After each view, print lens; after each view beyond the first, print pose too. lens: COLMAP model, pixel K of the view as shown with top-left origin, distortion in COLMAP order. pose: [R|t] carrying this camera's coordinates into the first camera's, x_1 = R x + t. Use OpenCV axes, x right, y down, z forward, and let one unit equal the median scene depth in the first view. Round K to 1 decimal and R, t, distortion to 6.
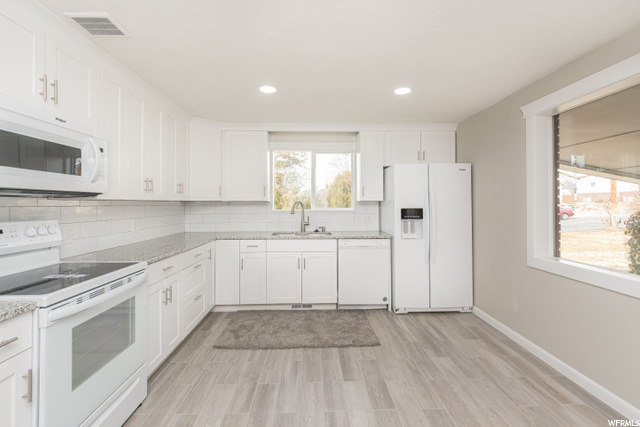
lens RADIAL K [[298.7, 0, 326.9], [0, 298.7, 201.1], [0, 0, 1]] dist [0.010506, -0.004856]
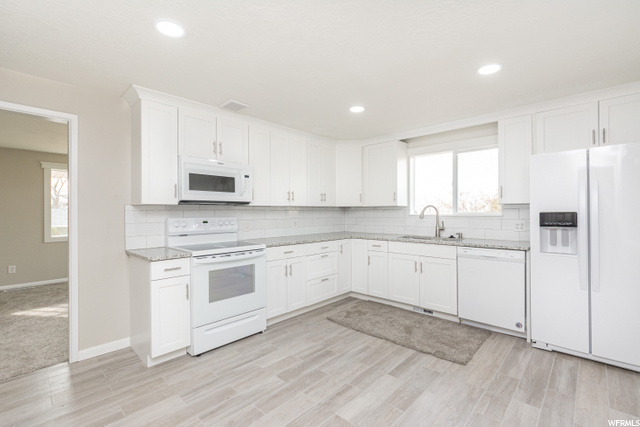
lens RADIAL K [[298.7, 0, 325.9], [0, 298.7, 213.4], [0, 0, 1]] dist [0.010506, -0.004856]
pose [[0.702054, 0.001982, -0.712121, 0.417557], [0.010270, 0.999864, 0.012908, 0.011328], [0.712049, -0.016376, 0.701939, 0.069988]]
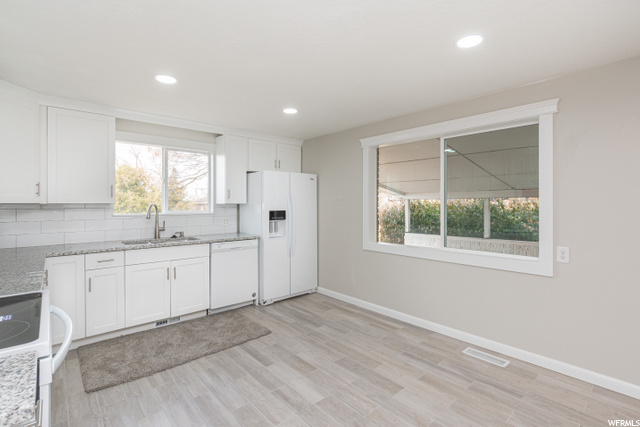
lens RADIAL K [[298.7, 0, 328.3], [0, 298.7, 205.9], [0, 0, 1]] dist [0.010506, -0.004856]
pose [[0.764059, -0.001815, 0.645144, -0.307848], [-0.005780, 0.999937, 0.009658, -0.006003], [-0.645121, -0.011108, 0.764000, 0.004326]]
